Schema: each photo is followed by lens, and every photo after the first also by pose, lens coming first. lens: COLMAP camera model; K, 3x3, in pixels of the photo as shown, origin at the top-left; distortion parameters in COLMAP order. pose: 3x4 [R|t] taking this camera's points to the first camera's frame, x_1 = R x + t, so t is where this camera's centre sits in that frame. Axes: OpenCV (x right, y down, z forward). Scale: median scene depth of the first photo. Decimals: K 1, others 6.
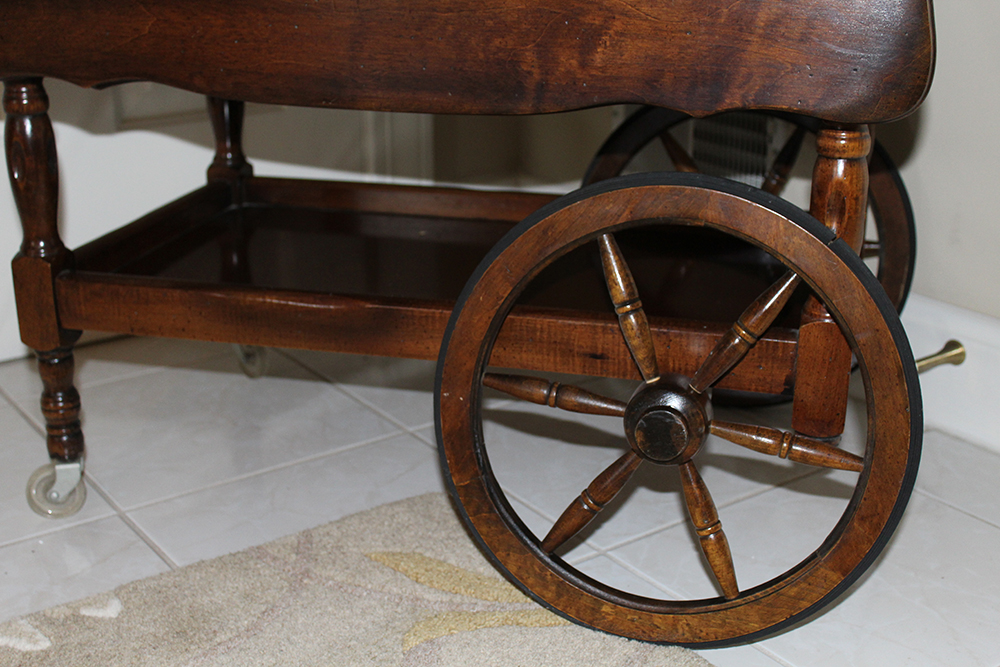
lens RADIAL K [[1419.5, 0, 495.2], [0, 1419.5, 331.7], [0, 0, 1]] dist [-0.009881, 0.000000]
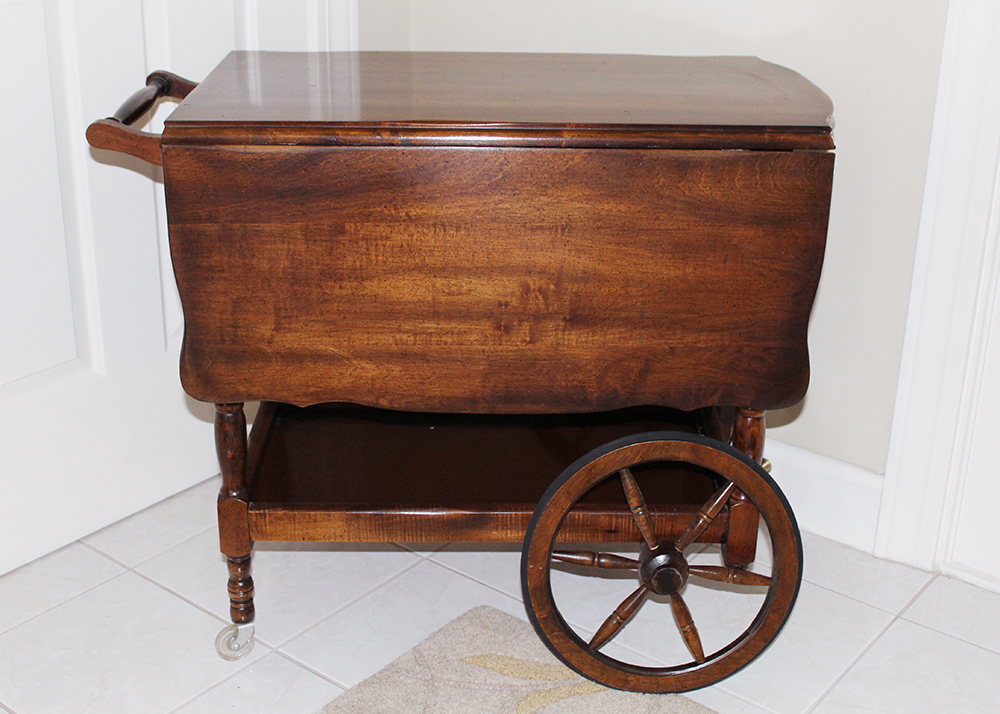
lens RADIAL K [[1398.4, 0, 503.9], [0, 1398.4, 354.9], [0, 0, 1]] dist [-0.031169, 0.000000]
pose [[0.961855, -0.089518, 0.258497, -0.469153], [0.076554, 0.995270, 0.059810, -0.304890], [-0.262628, -0.037740, 0.964159, -0.568332]]
